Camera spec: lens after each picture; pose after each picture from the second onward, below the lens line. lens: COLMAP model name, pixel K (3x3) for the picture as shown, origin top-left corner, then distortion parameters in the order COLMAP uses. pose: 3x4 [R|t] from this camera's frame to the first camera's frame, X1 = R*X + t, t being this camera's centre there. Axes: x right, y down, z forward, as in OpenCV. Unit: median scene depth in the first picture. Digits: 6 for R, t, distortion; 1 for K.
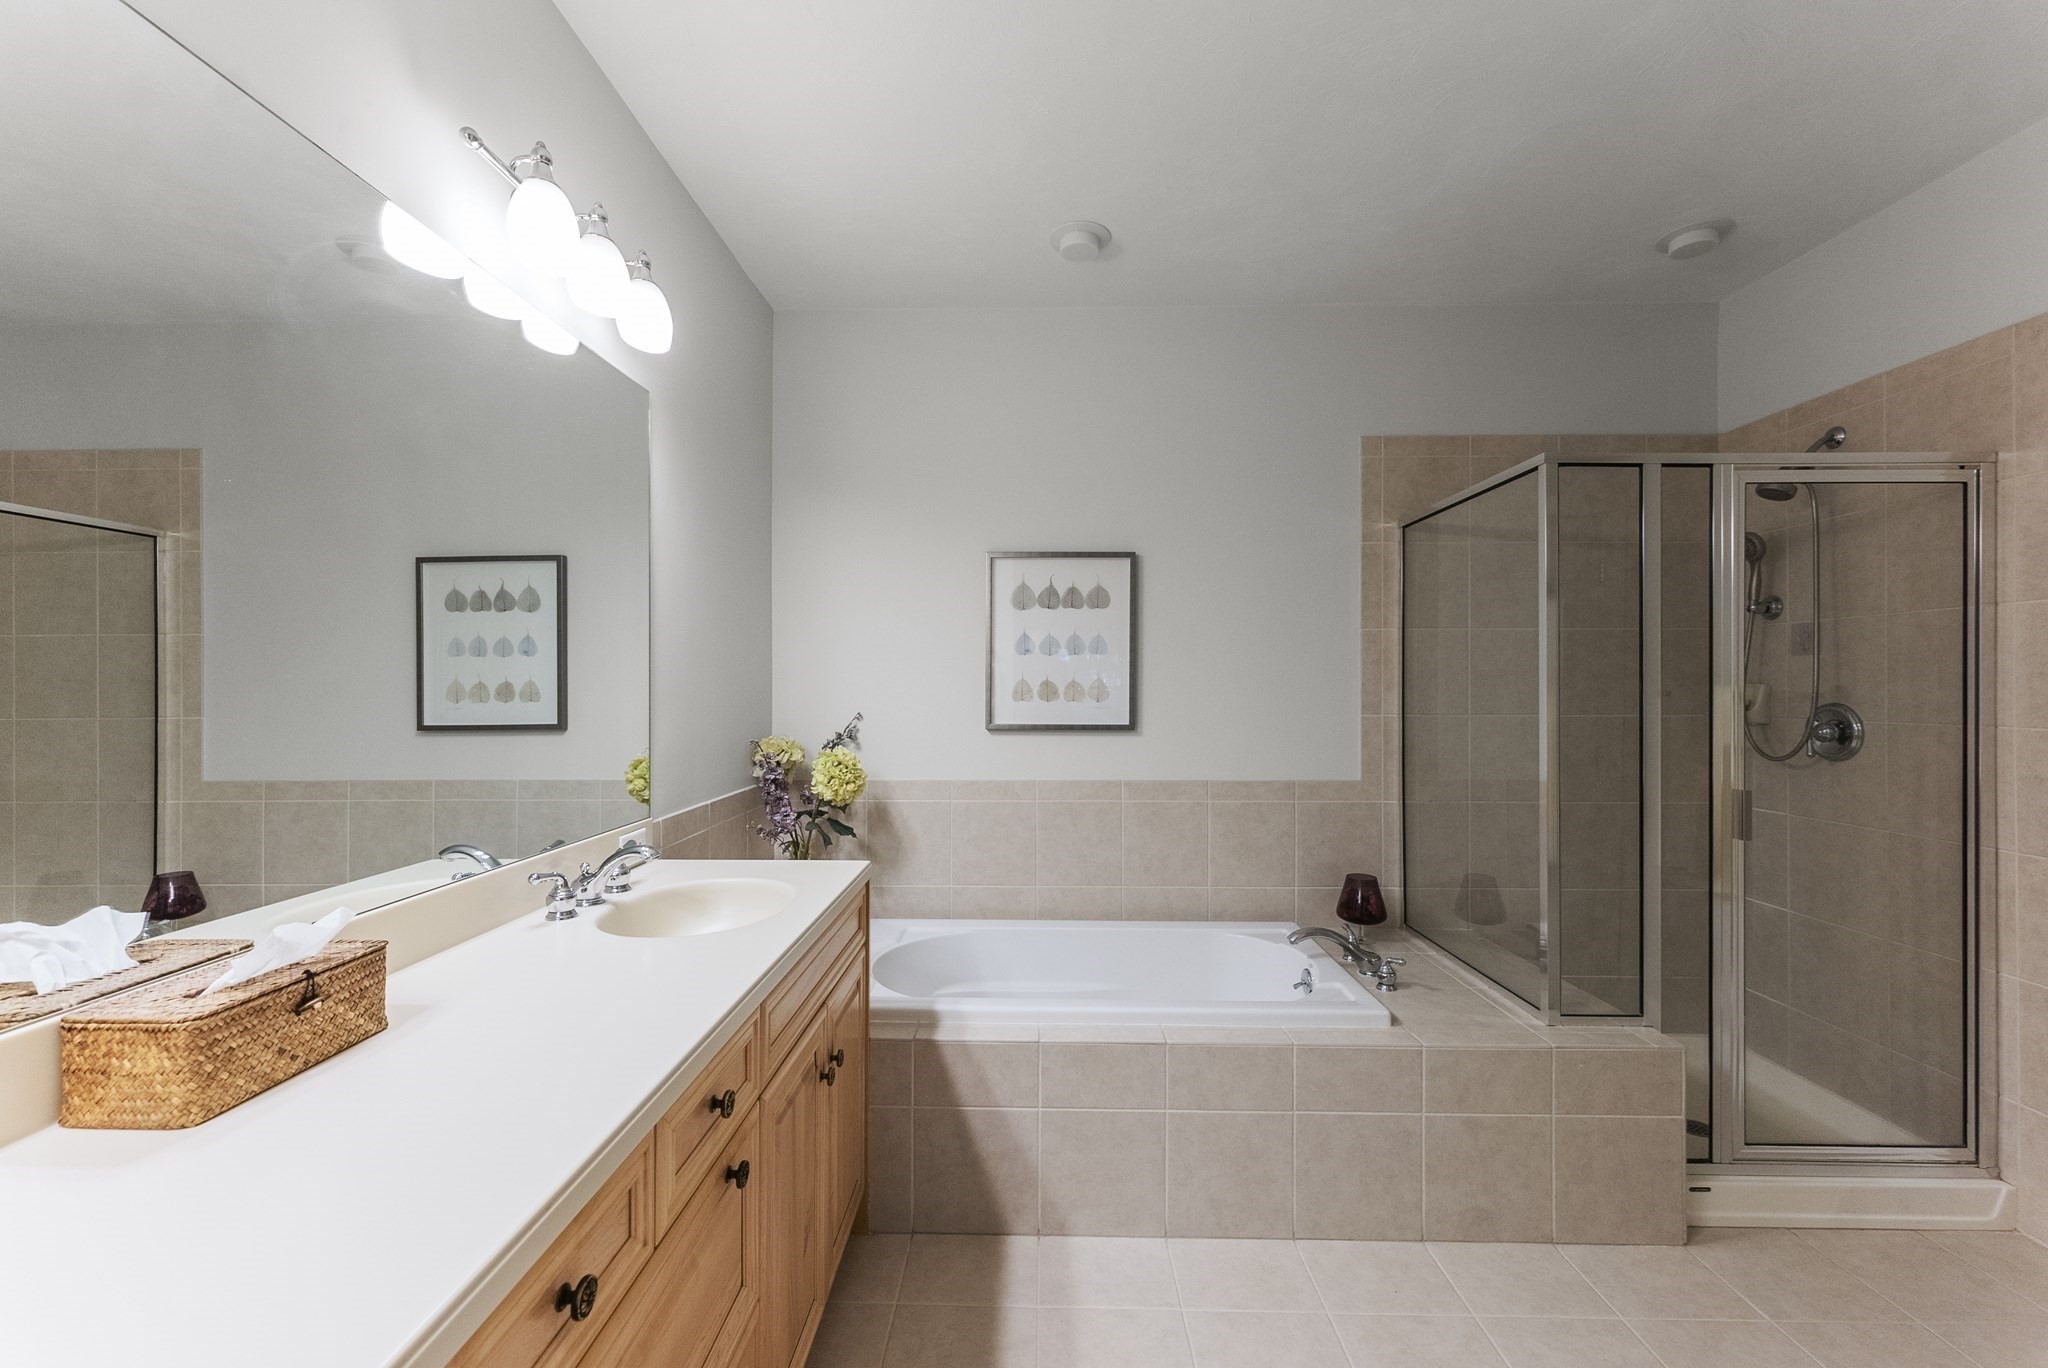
lens RADIAL K [[829.7, 0, 1023.3], [0, 829.7, 685.5], [0, 0, 1]] dist [-0.000991, 0.000331]
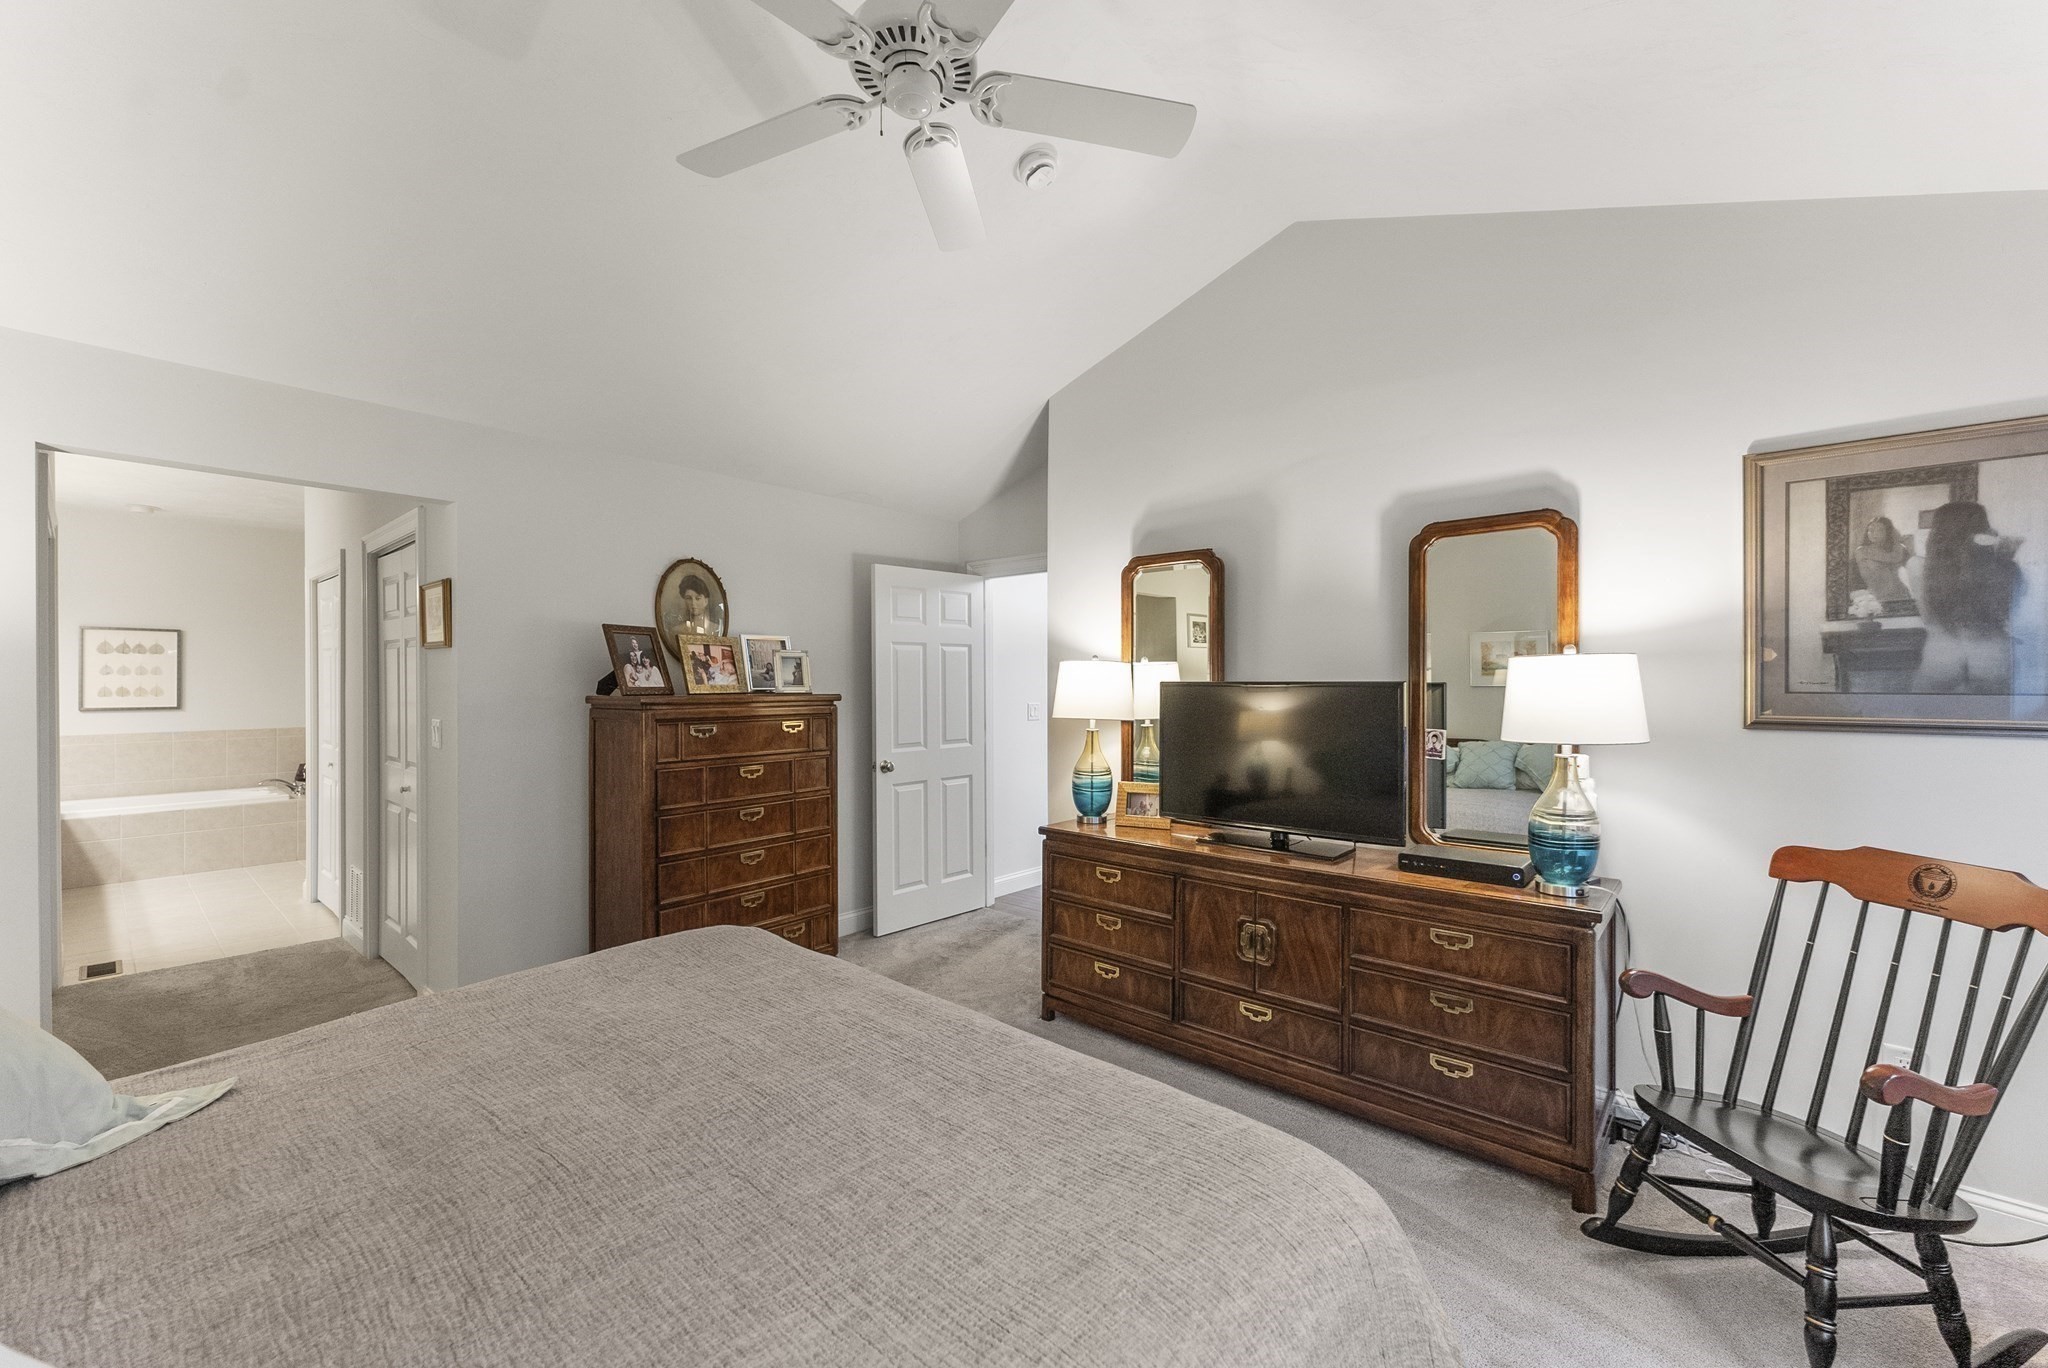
lens RADIAL K [[829.7, 0, 1036.8], [0, 829.7, 689.6], [0, 0, 1]] dist [-0.000991, 0.000331]
pose [[0.647311, -0.007174, 0.762192, -0.075268], [0.002556, 0.999971, 0.007241, -0.008892], [-0.762222, -0.002739, 0.647310, -2.212272]]
